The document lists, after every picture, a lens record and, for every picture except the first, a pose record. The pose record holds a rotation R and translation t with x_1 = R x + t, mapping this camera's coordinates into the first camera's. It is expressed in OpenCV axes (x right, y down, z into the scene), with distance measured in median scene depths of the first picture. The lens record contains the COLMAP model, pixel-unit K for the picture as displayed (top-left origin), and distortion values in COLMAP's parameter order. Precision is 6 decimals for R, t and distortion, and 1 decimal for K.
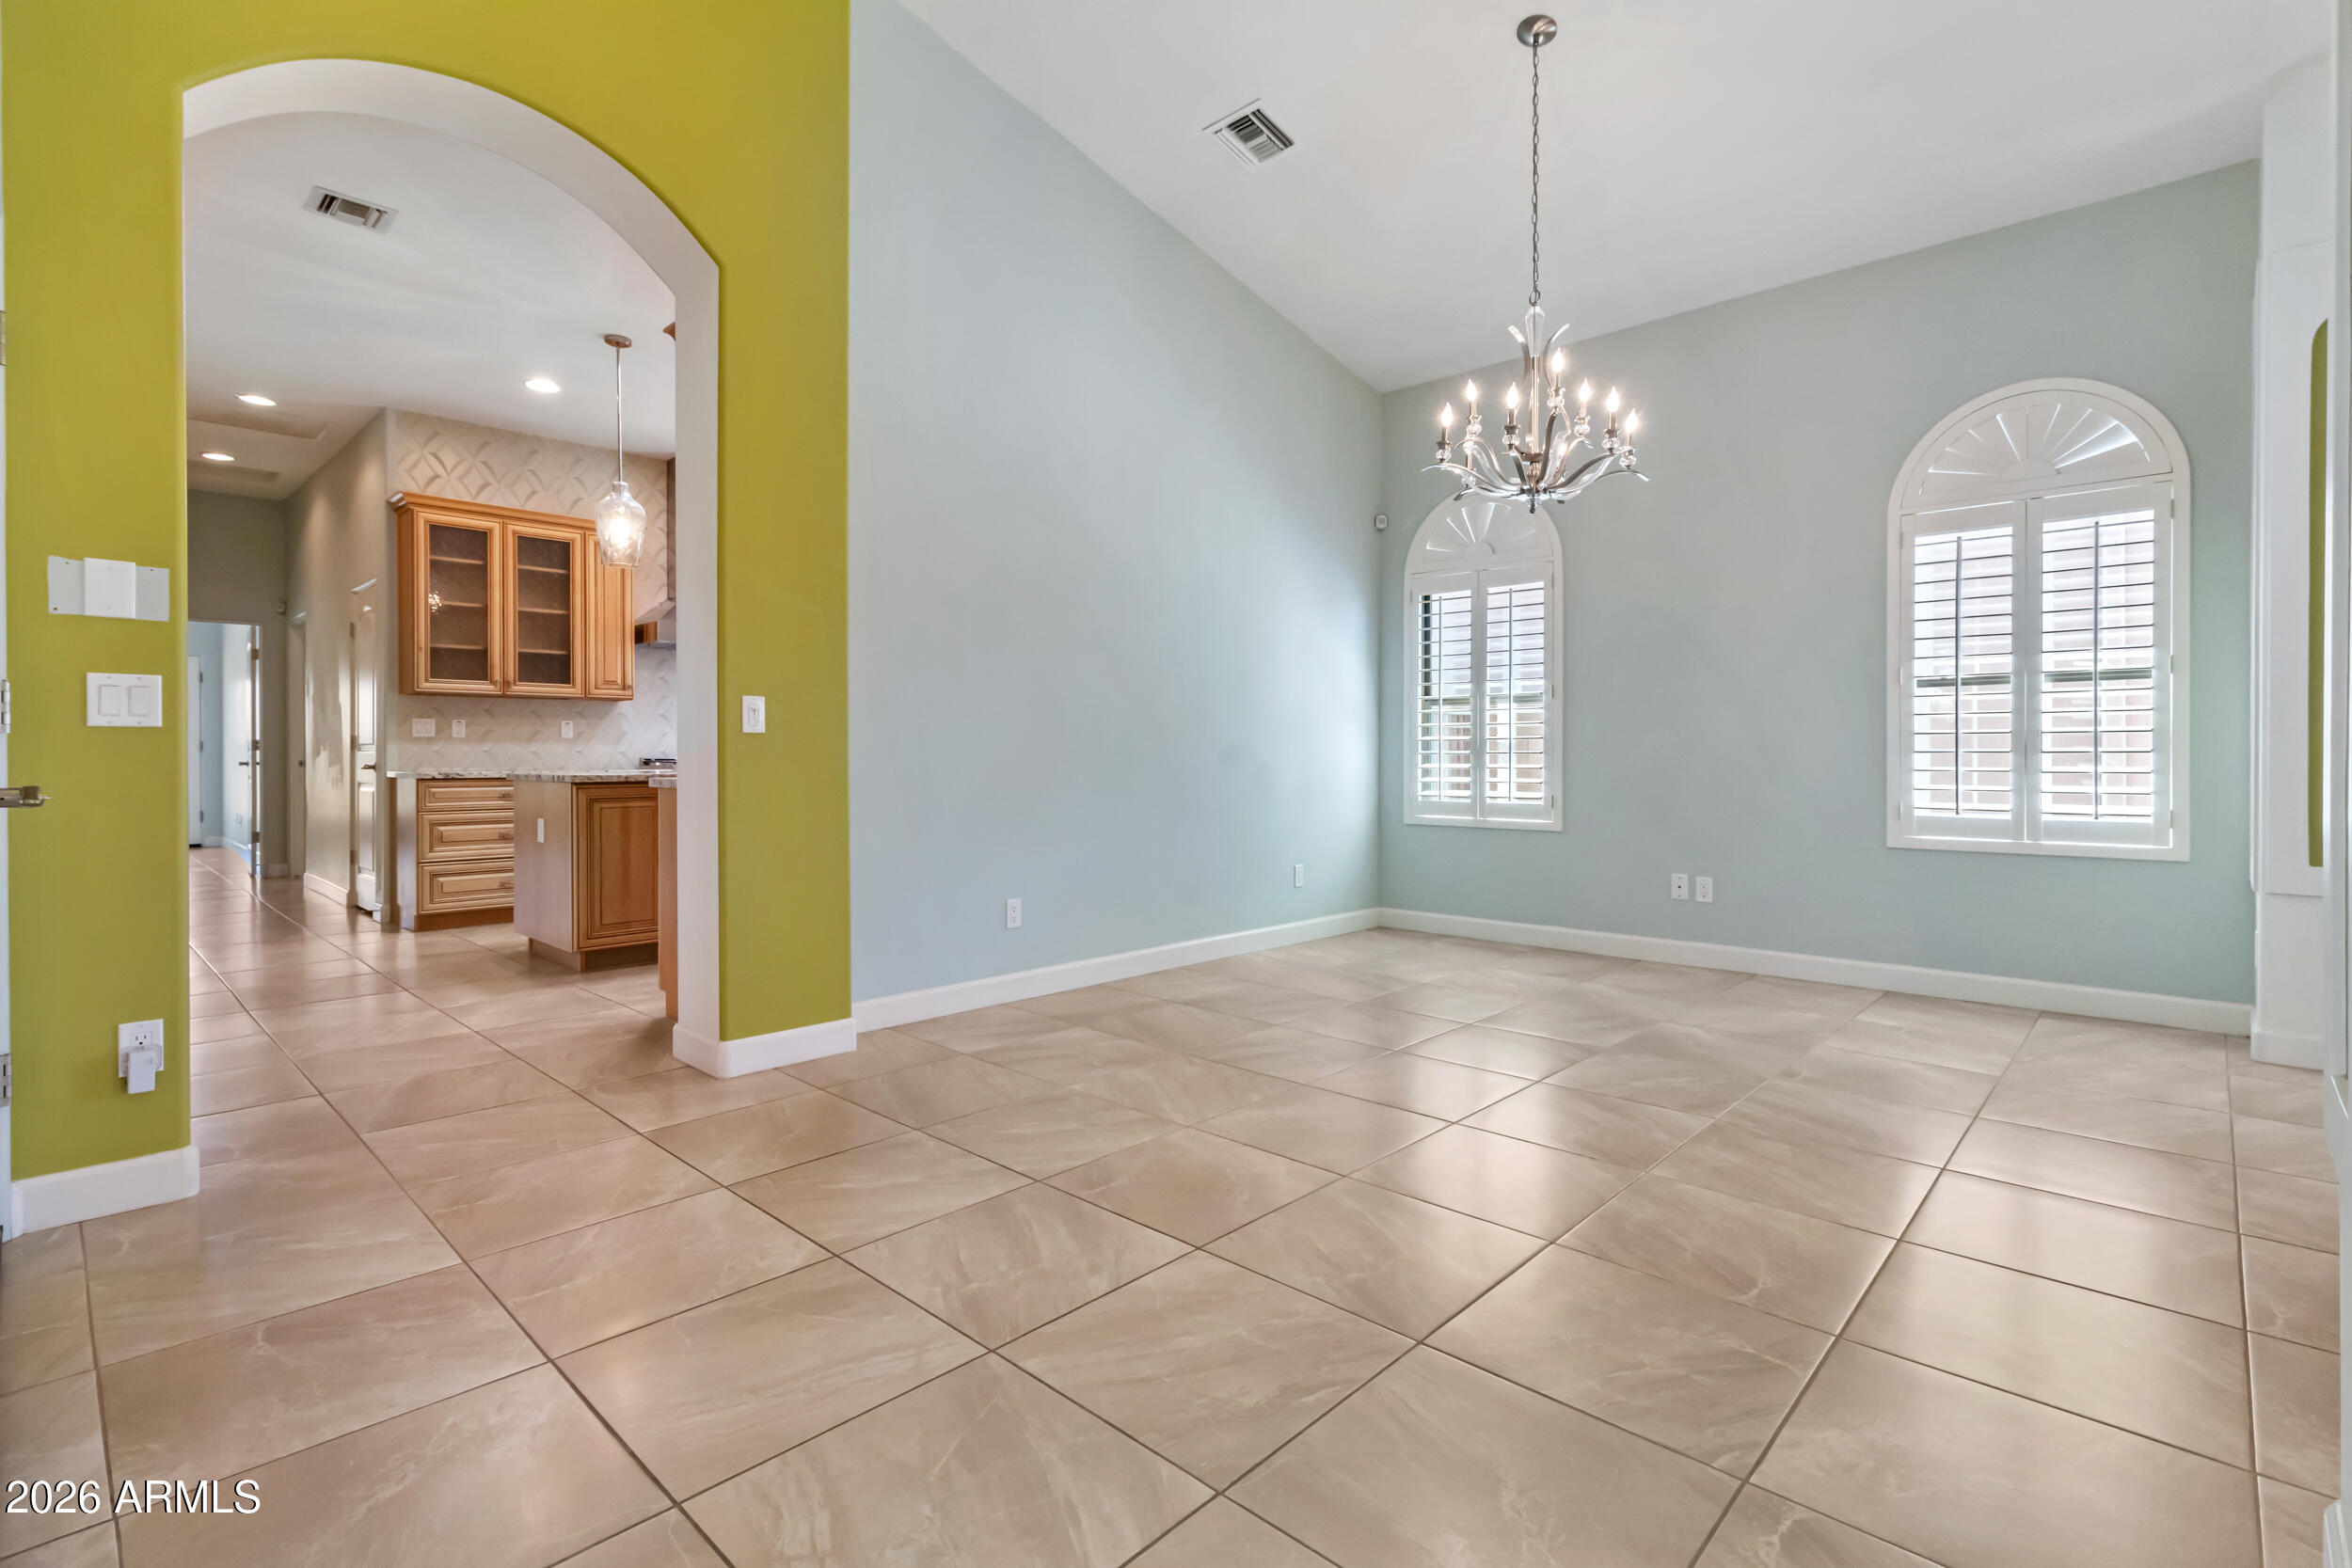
lens RADIAL K [[1097.4, 0, 1206.5], [0, 1097.4, 761.5], [0, 0, 1]] dist [0.004312, -0.000066]
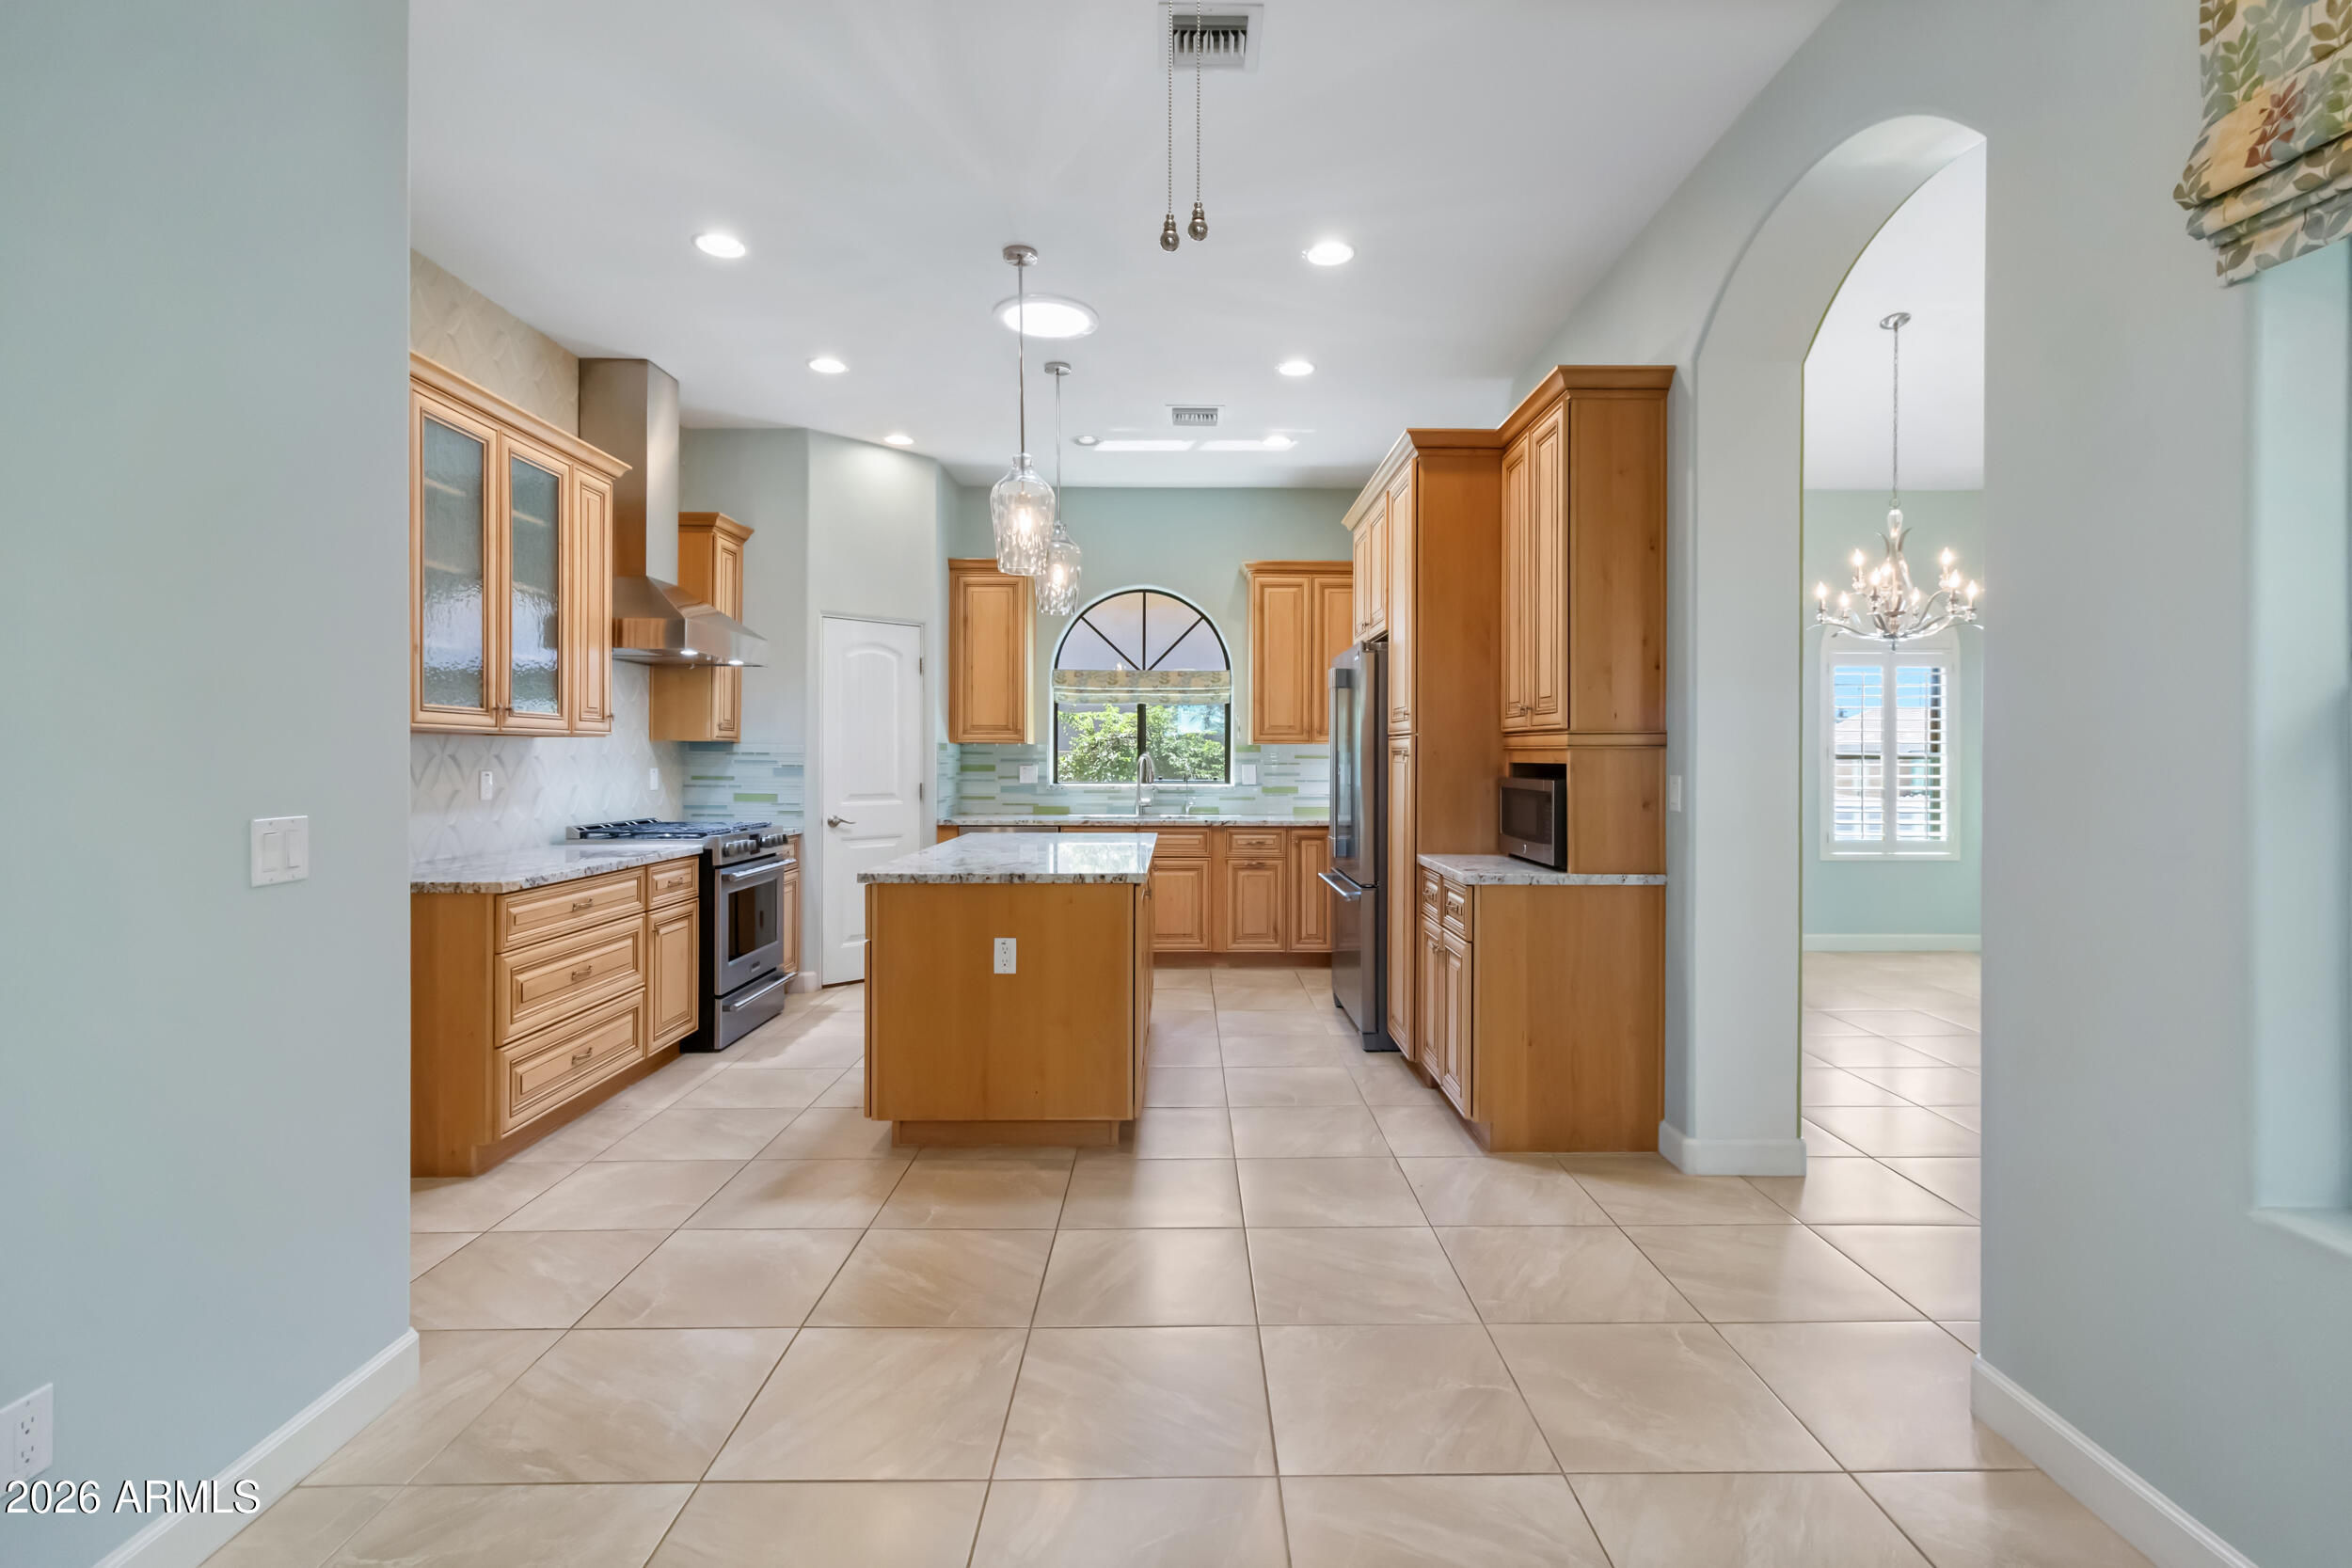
lens RADIAL K [[1097.4, 0, 1196.1], [0, 1097.4, 760.1], [0, 0, 1]] dist [0.004312, -0.000066]
pose [[0.734877, -0.000396, 0.678200, -1.474351], [0.003451, 0.999989, -0.003156, -0.083404], [-0.678192, 0.004659, 0.734870, 0.648262]]
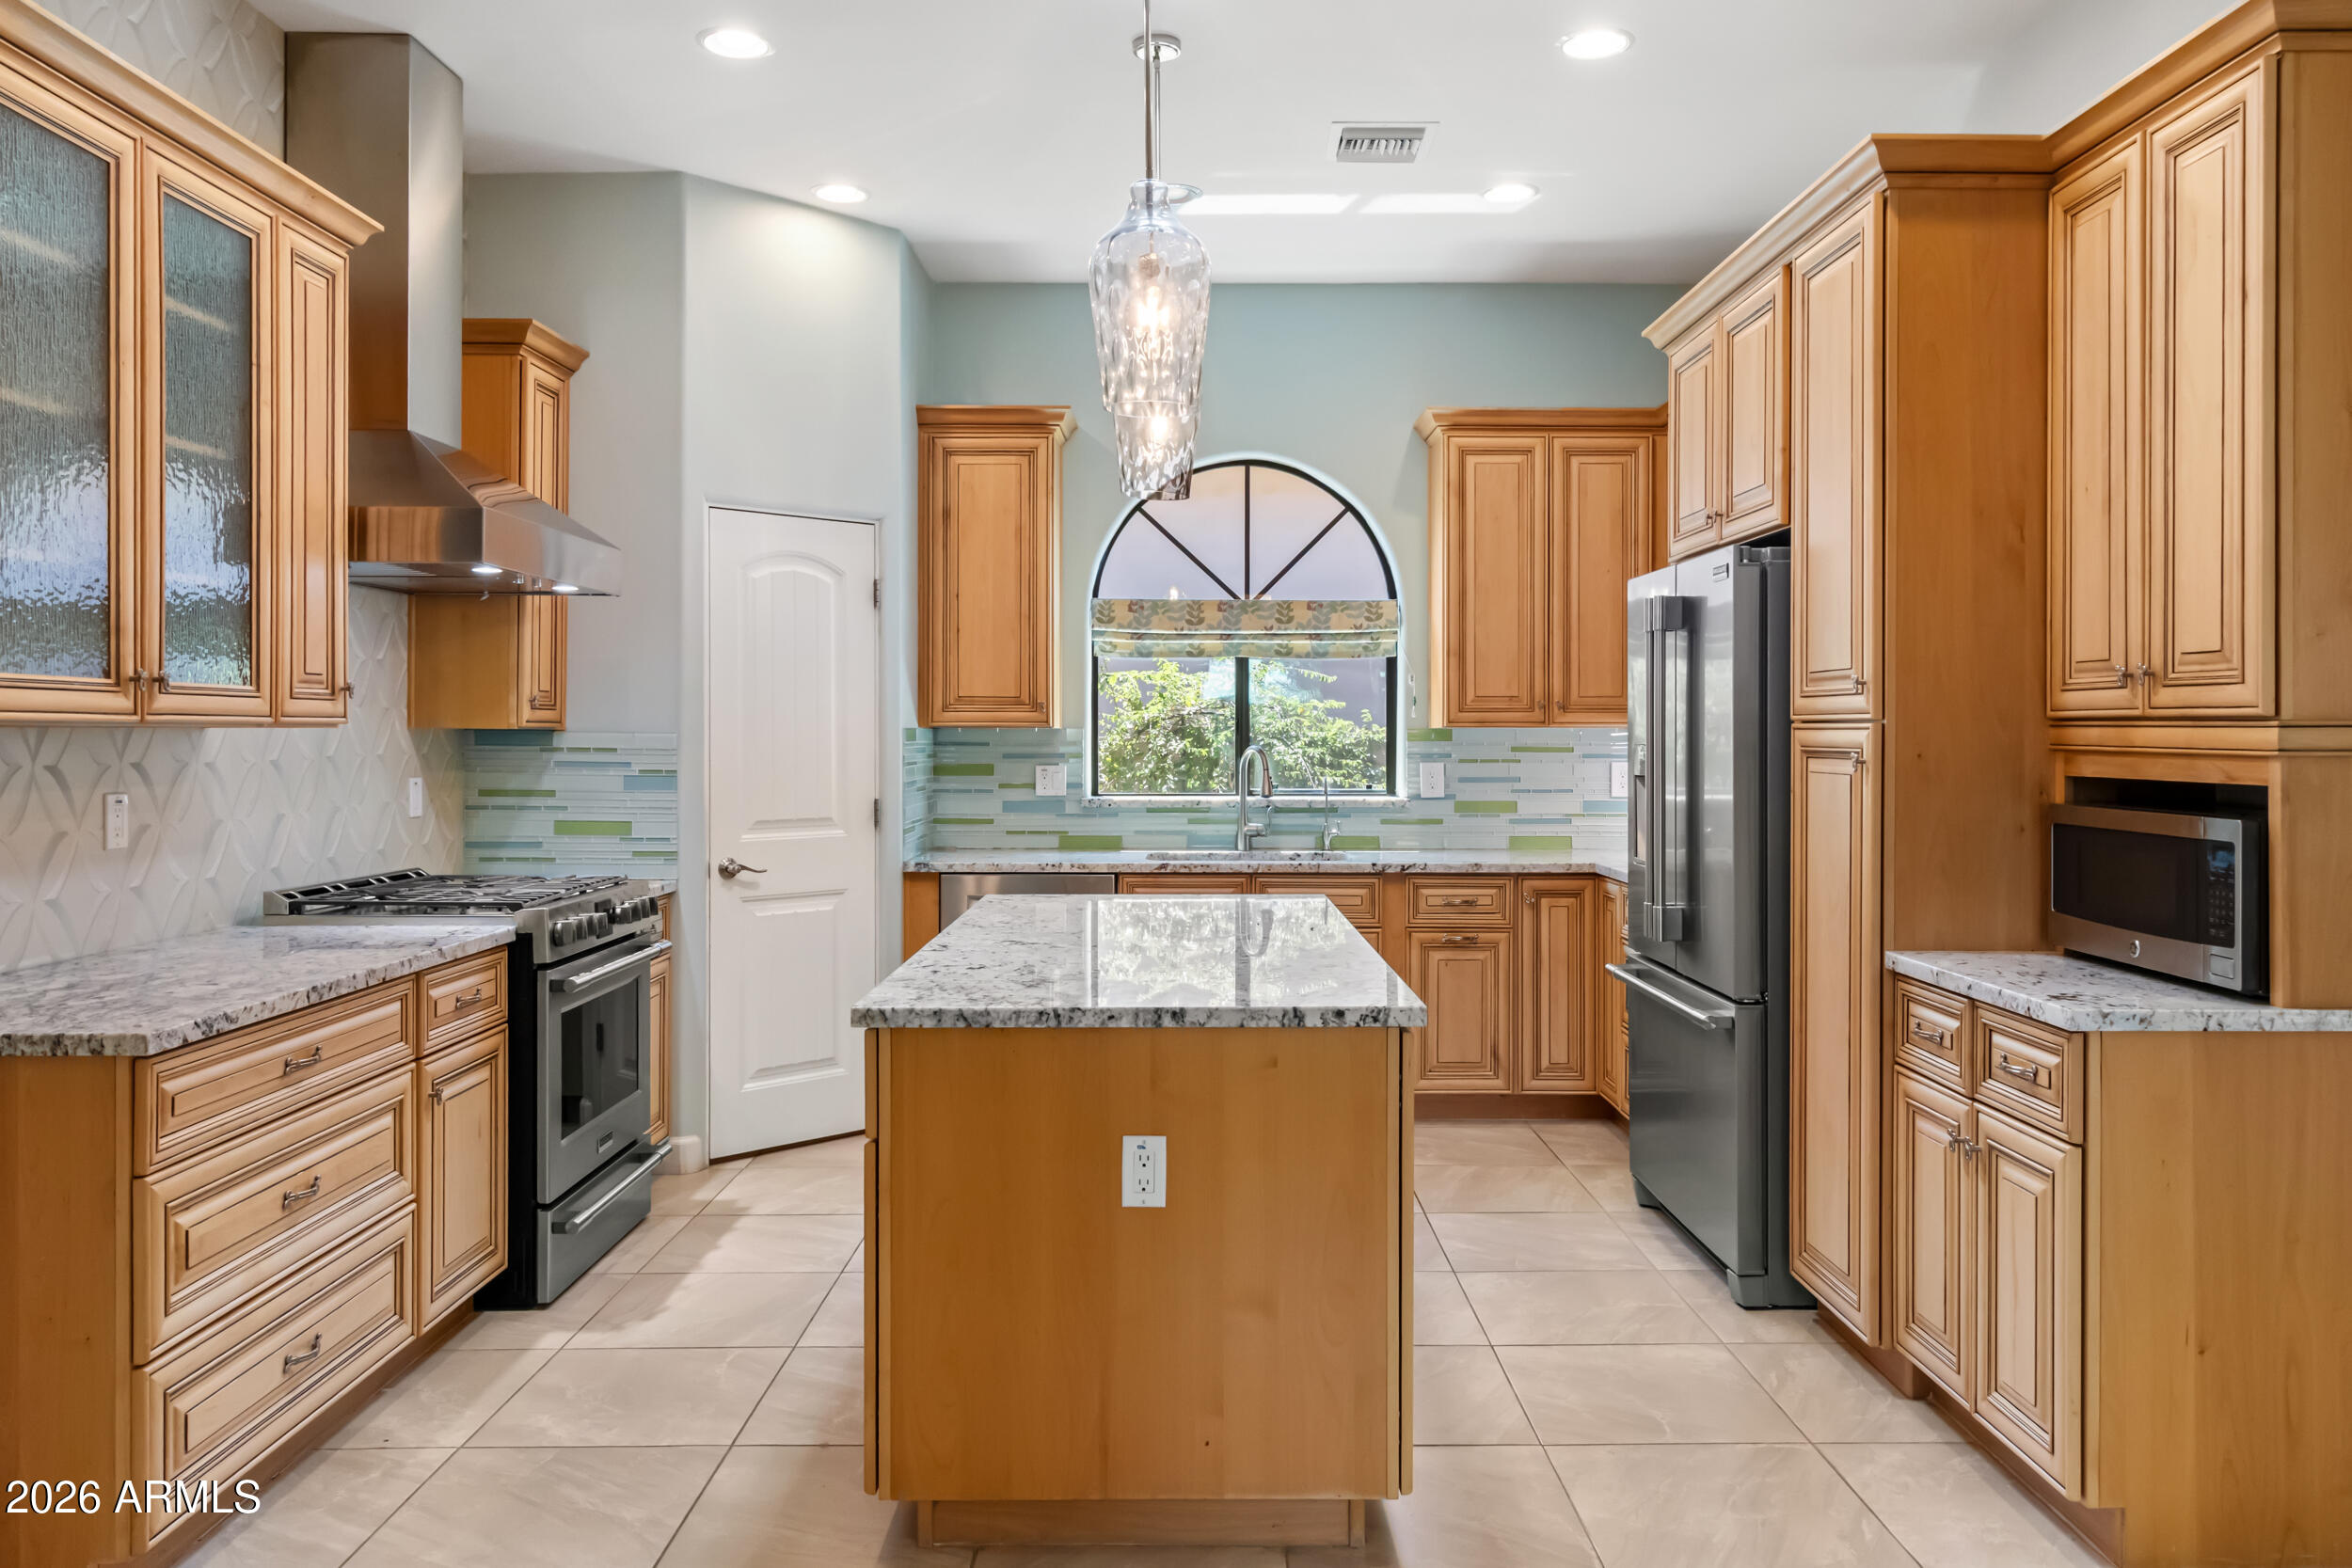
lens RADIAL K [[1681.8, 0, 1185.5], [0, 1681.8, 735.7], [0, 0, 1]] dist [0.011117, -0.010060]
pose [[0.741947, -0.001841, 0.670457, -1.424055], [0.005655, 0.999978, -0.003511, -0.105594], [-0.670435, 0.006397, 0.741940, 0.923418]]
